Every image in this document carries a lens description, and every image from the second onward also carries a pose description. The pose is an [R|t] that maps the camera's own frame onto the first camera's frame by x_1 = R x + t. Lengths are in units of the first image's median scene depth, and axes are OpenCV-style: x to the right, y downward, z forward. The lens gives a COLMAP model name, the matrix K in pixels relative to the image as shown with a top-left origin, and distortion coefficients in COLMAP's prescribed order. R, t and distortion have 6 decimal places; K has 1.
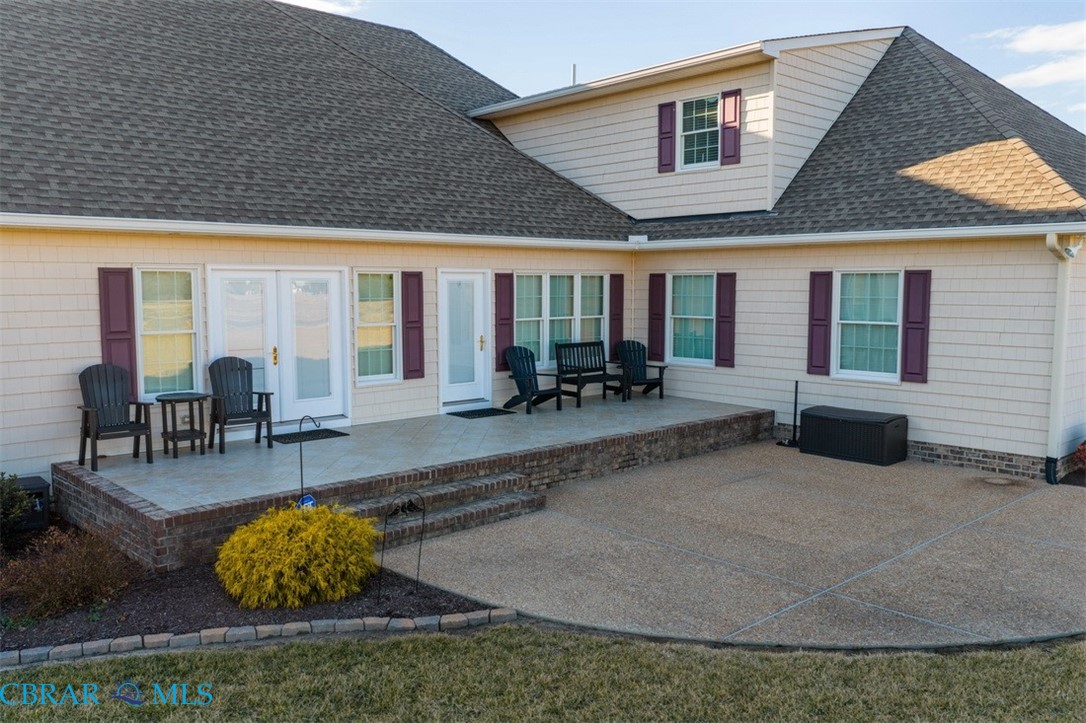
lens RADIAL K [[896.4, 0, 541.1], [0, 896.4, 369.3], [0, 0, 1]] dist [0.004947, -0.002954]
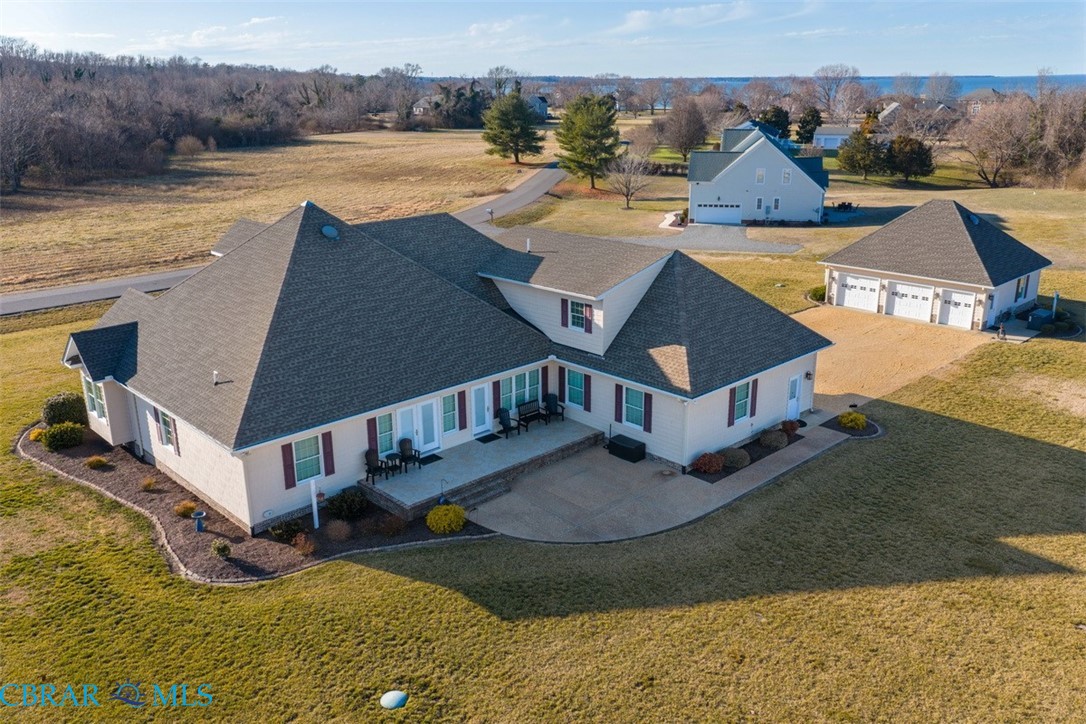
lens RADIAL K [[896.4, 0, 544.0], [0, 896.4, 358.2], [0, 0, 1]] dist [0.004947, -0.002954]
pose [[0.999906, -0.011194, 0.007870, 0.076245], [0.009354, 0.978934, 0.203964, -0.711032], [-0.009987, -0.203871, 0.978947, -1.506524]]
